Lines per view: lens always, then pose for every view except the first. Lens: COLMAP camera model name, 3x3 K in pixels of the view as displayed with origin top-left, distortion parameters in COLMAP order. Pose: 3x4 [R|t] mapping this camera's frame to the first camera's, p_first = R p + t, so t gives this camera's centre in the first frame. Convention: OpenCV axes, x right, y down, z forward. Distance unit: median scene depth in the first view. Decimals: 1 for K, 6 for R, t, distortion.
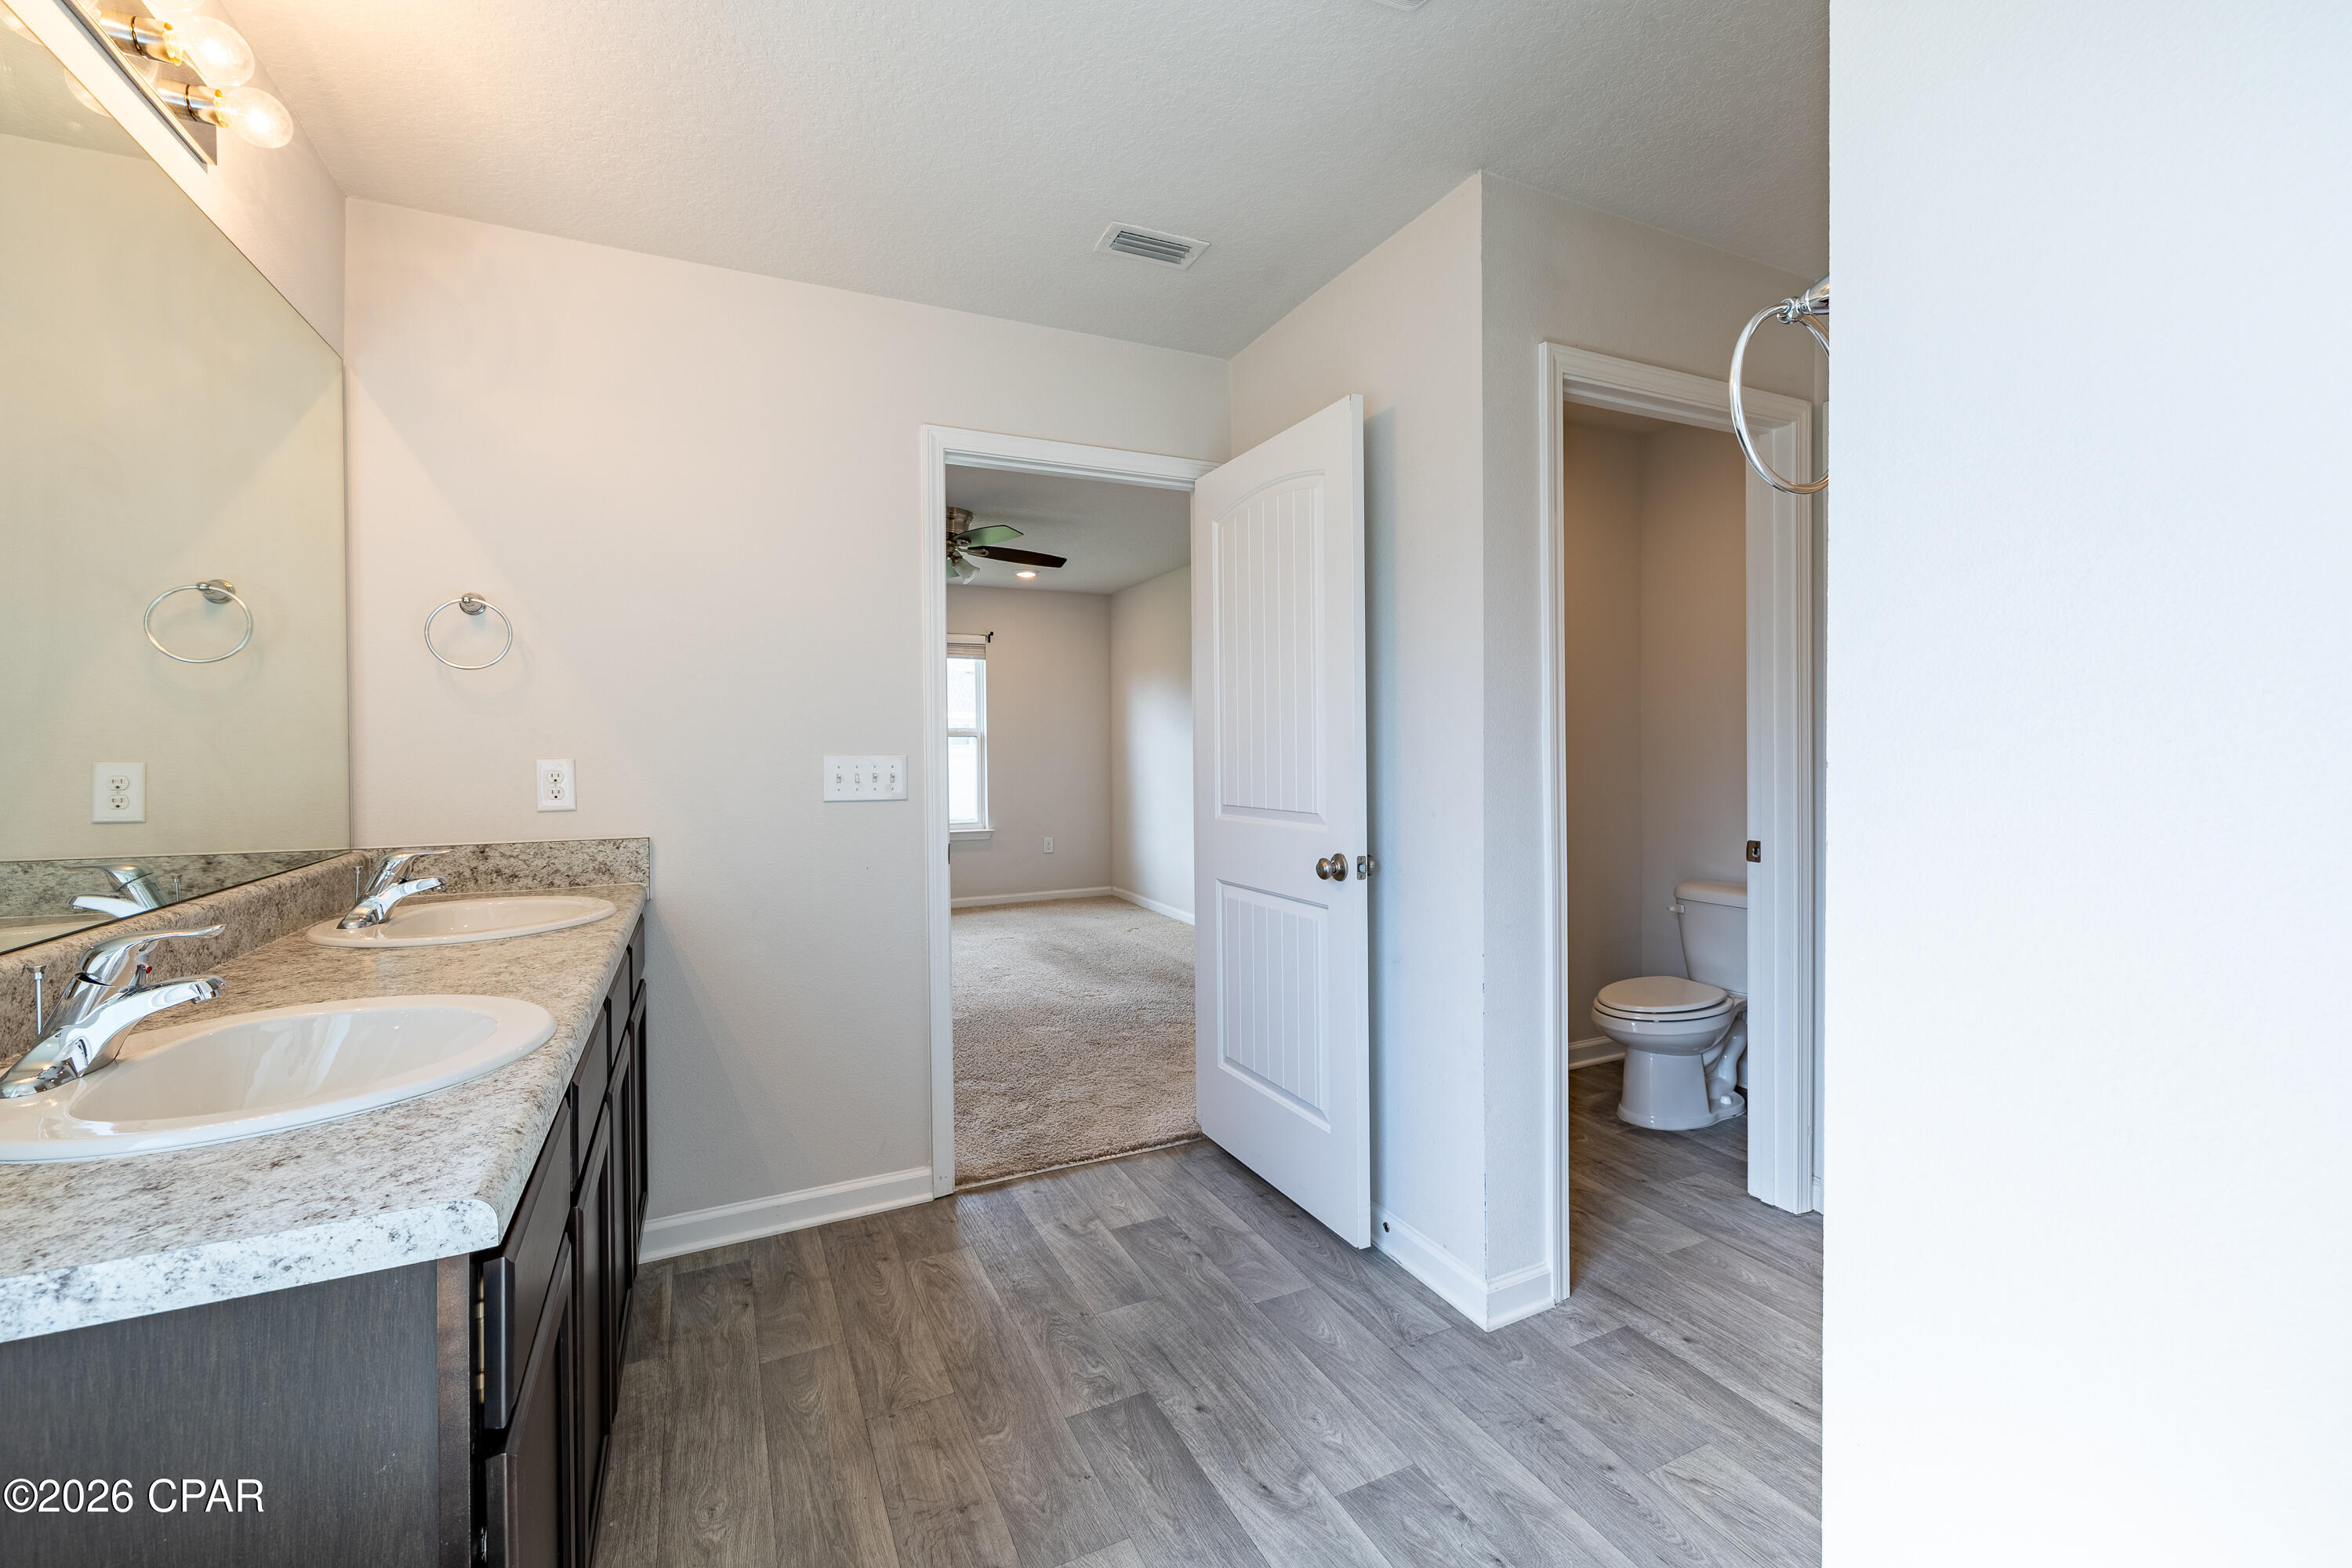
lens RADIAL K [[979.9, 0, 1161.7], [0, 979.9, 750.0], [0, 0, 1]] dist [-0.001504, 0.000757]
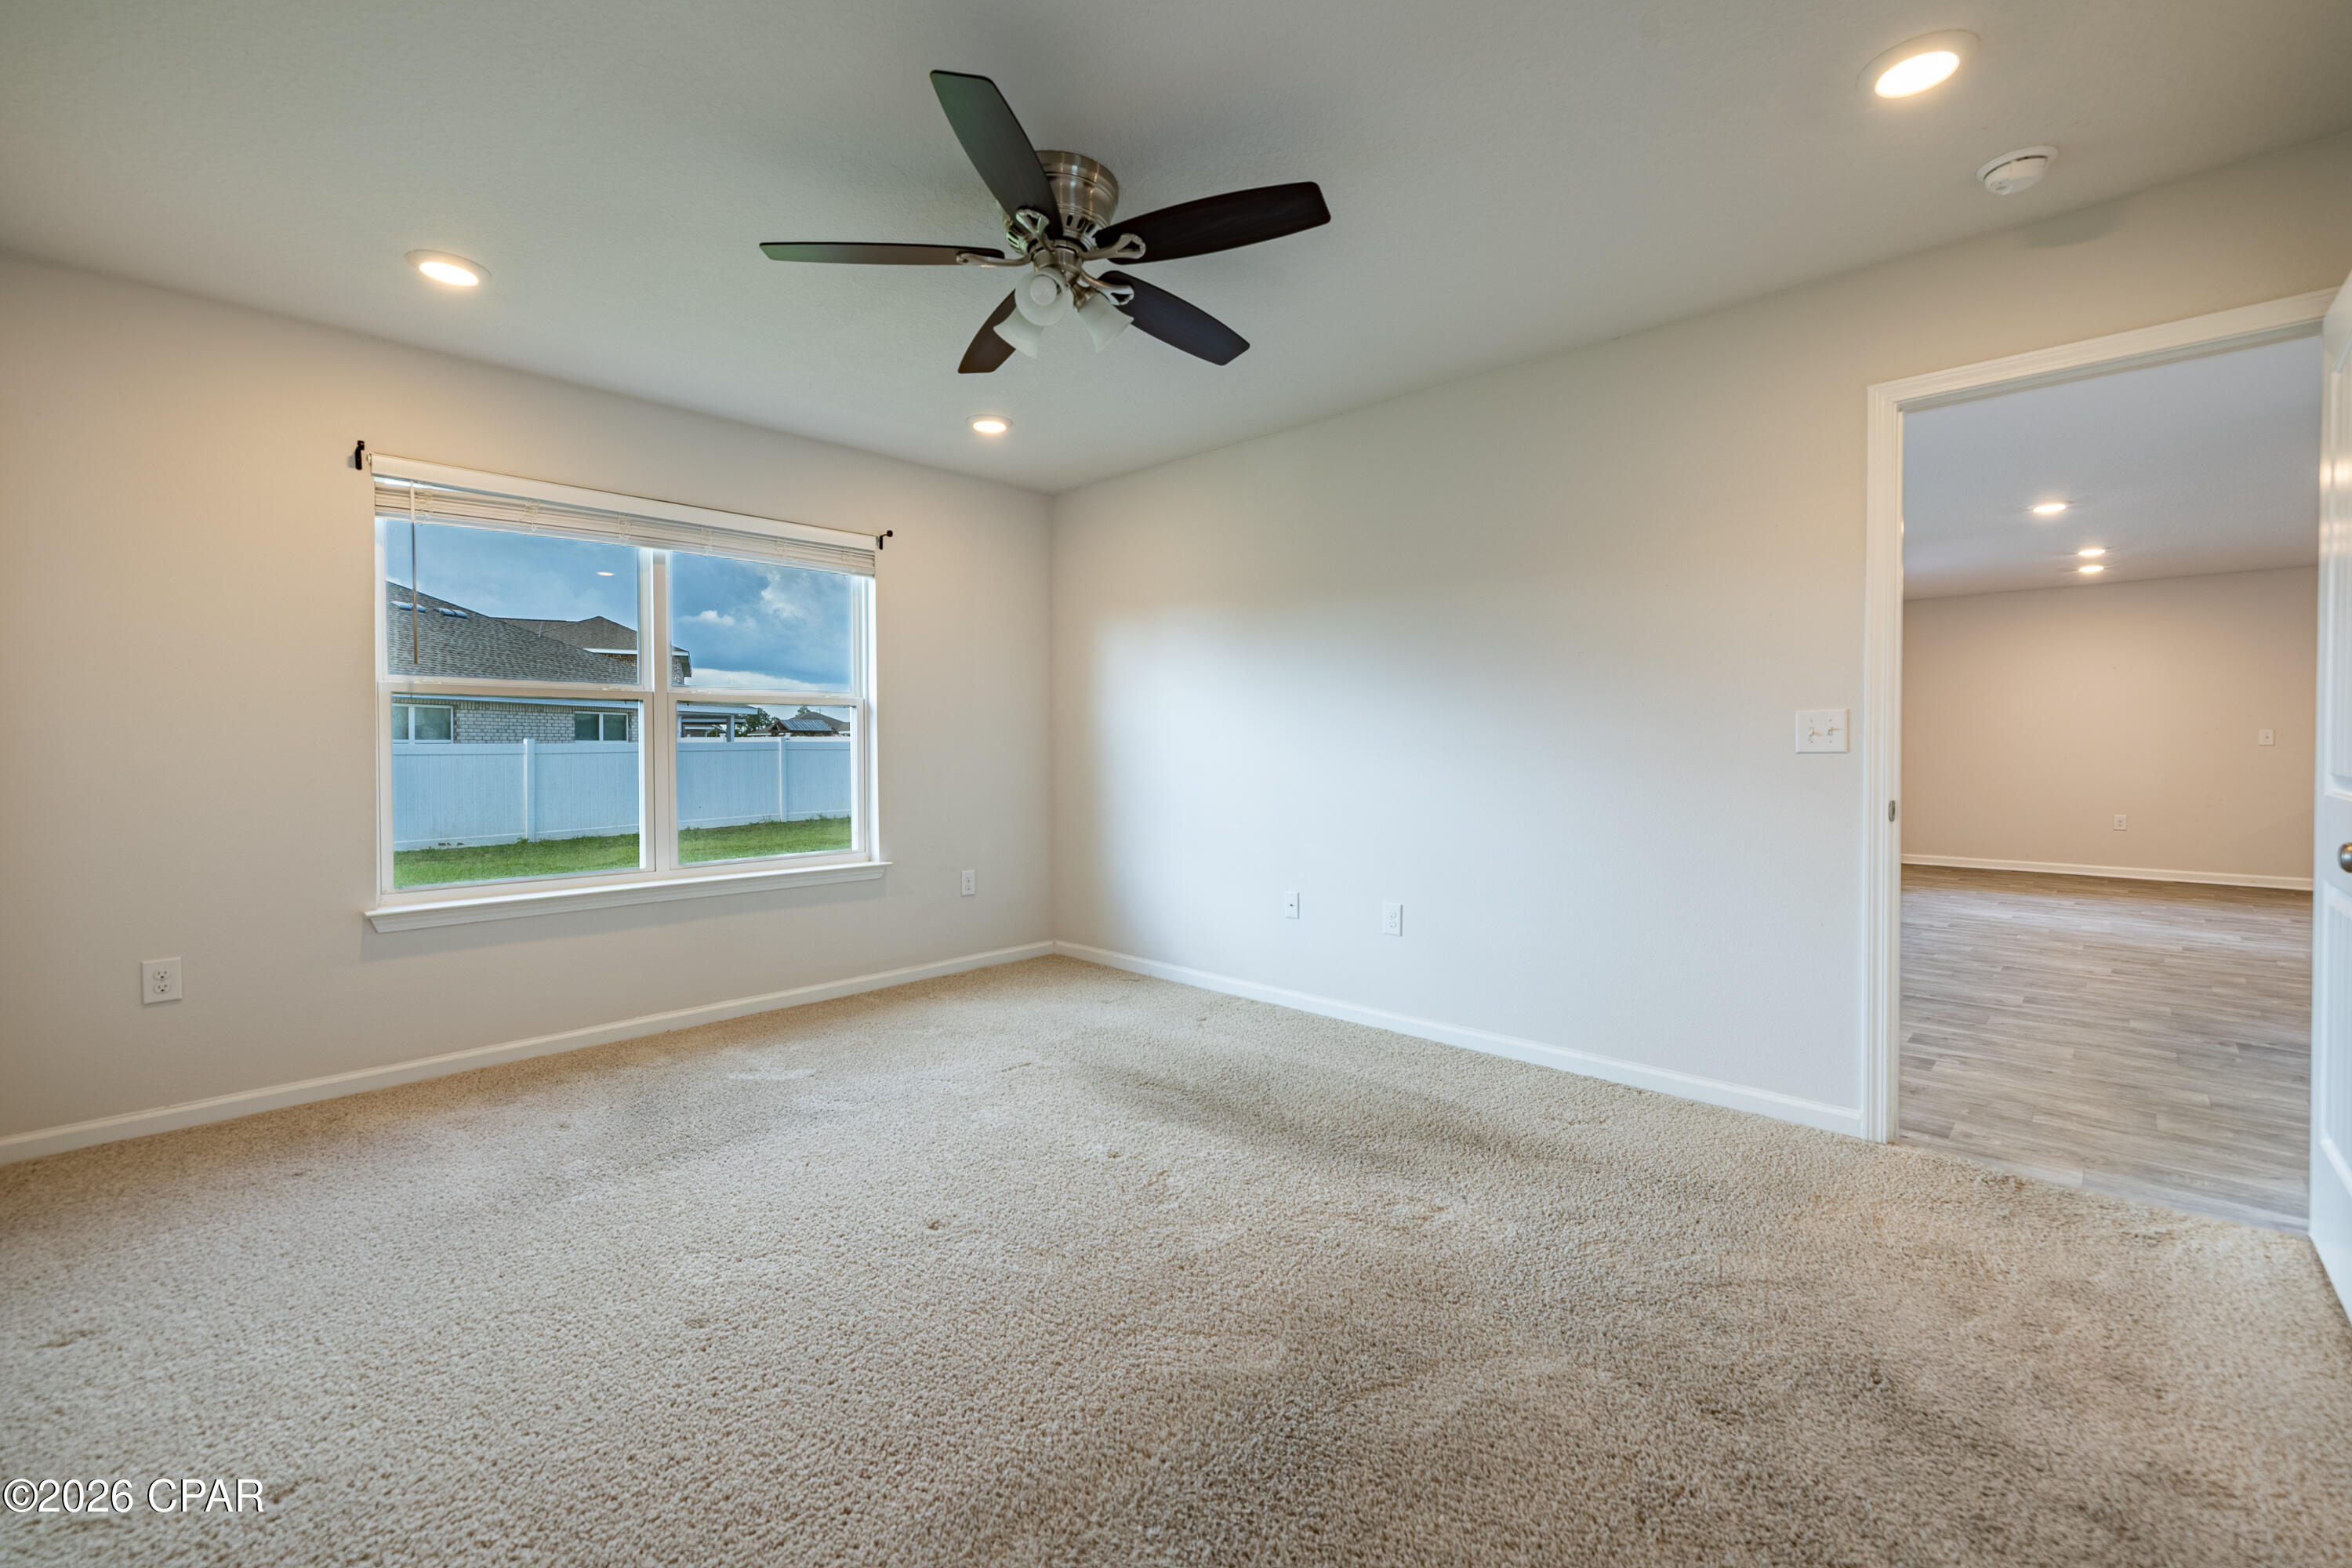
lens RADIAL K [[979.9, 0, 1177.7], [0, 979.9, 779.7], [0, 0, 1]] dist [-0.001504, 0.000757]
pose [[0.933257, 0.008827, 0.359101, -0.221393], [-0.016253, 0.999712, 0.017665, 0.018187], [-0.358841, -0.022322, 0.933132, 0.368030]]
